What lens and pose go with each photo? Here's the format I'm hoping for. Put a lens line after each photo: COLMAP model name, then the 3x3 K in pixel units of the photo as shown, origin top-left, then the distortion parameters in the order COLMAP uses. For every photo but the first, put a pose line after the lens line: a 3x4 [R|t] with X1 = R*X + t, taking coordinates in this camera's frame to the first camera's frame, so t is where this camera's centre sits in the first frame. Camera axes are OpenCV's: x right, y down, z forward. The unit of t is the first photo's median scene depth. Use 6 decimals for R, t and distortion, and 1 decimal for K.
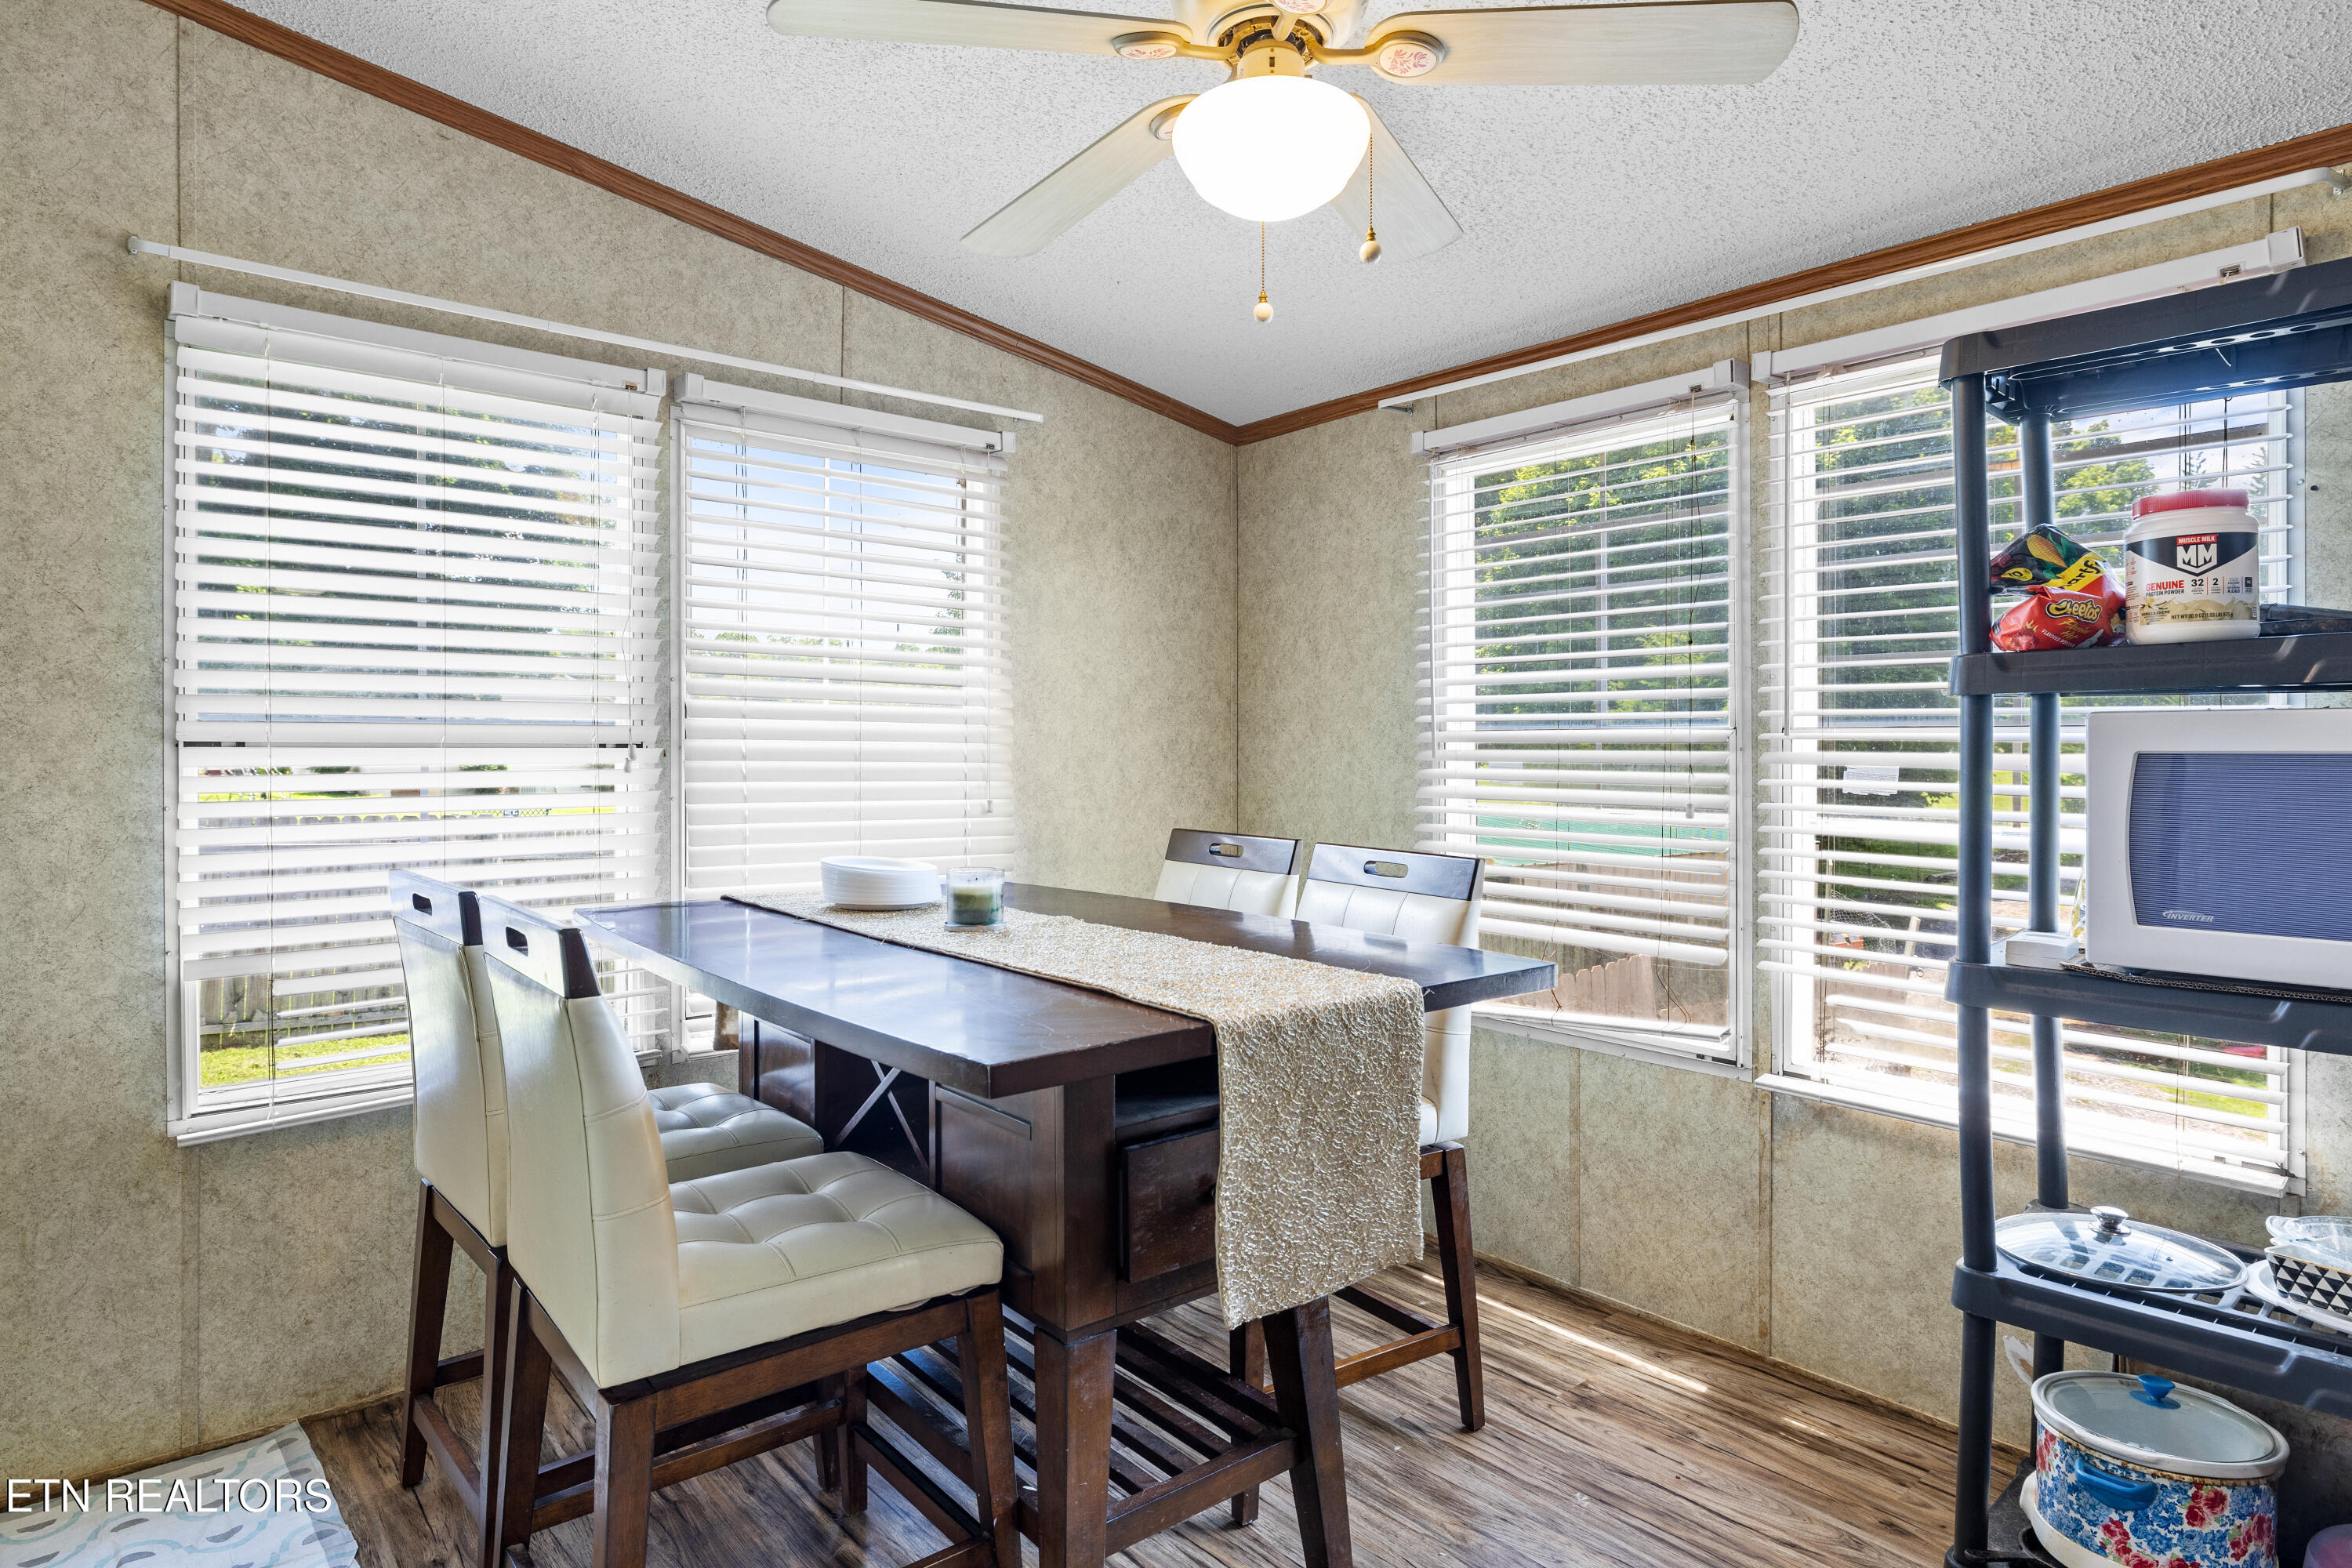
lens RADIAL K [[1276.0, 0, 1153.3], [0, 1276.0, 752.3], [0, 0, 1]] dist [-0.000683, -0.000566]
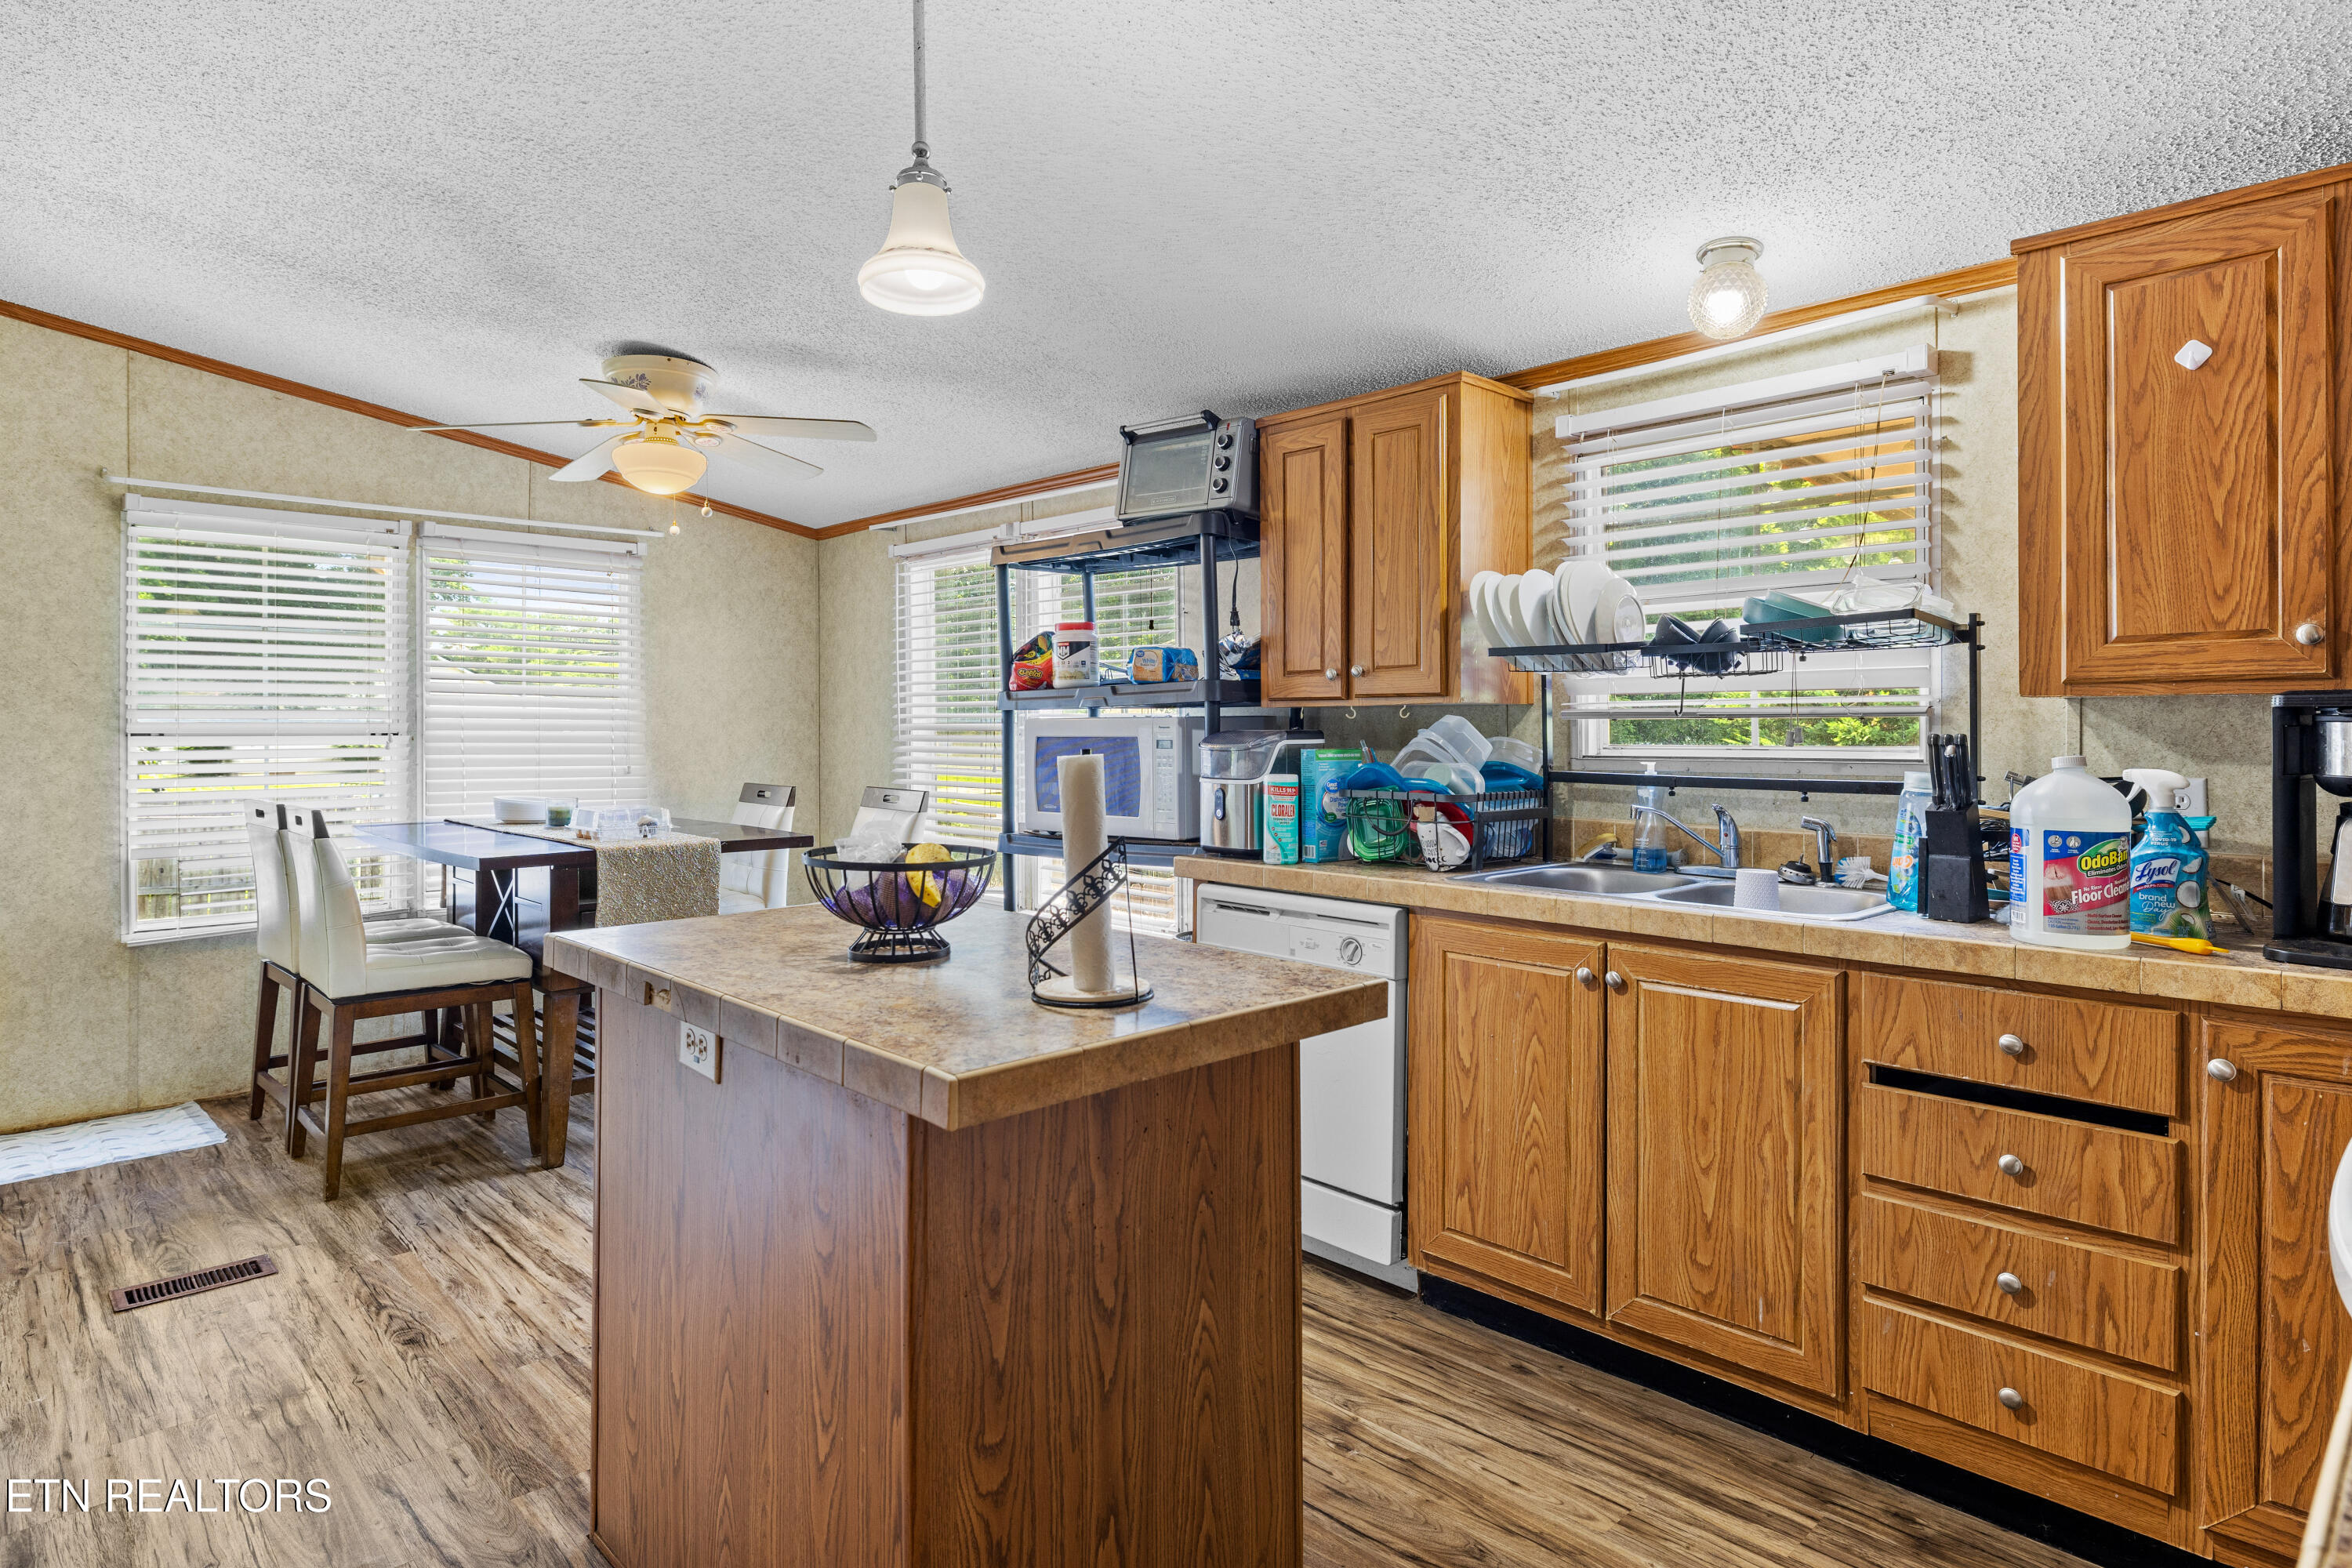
lens RADIAL K [[1276.0, 0, 1162.8], [0, 1276.0, 726.0], [0, 0, 1]] dist [-0.000683, -0.000566]
pose [[0.997374, -0.002837, 0.072366, 0.601058], [0.003290, 0.999976, -0.006138, -0.002486], [-0.072347, 0.006360, 0.997359, -0.951757]]
